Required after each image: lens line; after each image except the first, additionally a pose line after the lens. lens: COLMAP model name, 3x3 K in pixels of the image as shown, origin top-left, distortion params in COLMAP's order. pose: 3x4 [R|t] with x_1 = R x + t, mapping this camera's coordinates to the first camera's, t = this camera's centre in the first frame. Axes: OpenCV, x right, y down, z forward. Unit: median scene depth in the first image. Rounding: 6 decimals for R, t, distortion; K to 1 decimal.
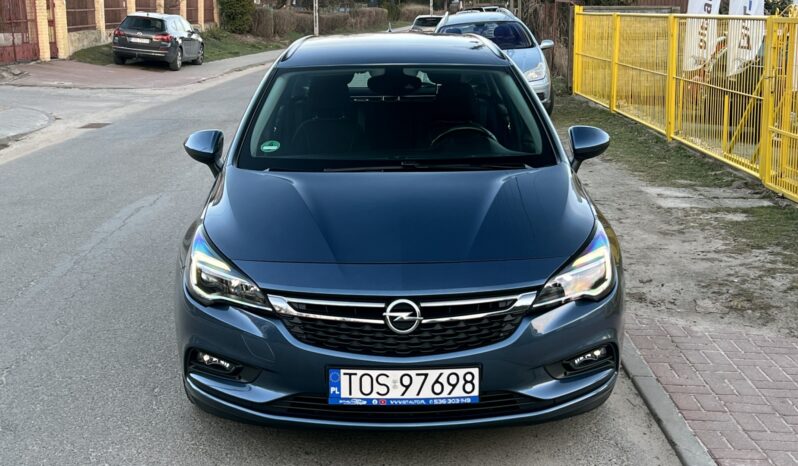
lens RADIAL K [[1062.4, 0, 394.3], [0, 1062.4, 235.0], [0, 0, 1]] dist [0.208761, -0.665851]
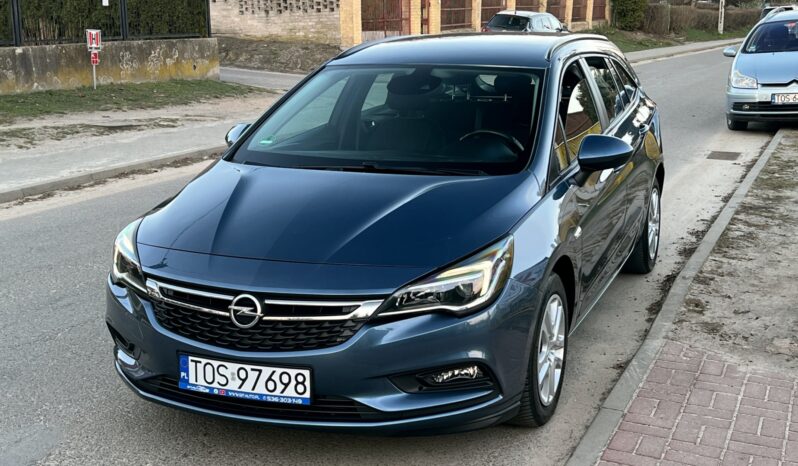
lens RADIAL K [[1062.4, 0, 394.3], [0, 1062.4, 235.0], [0, 0, 1]] dist [0.208761, -0.665851]
pose [[0.927458, 0.076745, -0.365967, 0.505865], [-0.075785, 0.996979, 0.017014, -0.024062], [0.366168, 0.011955, 0.930472, 0.101143]]
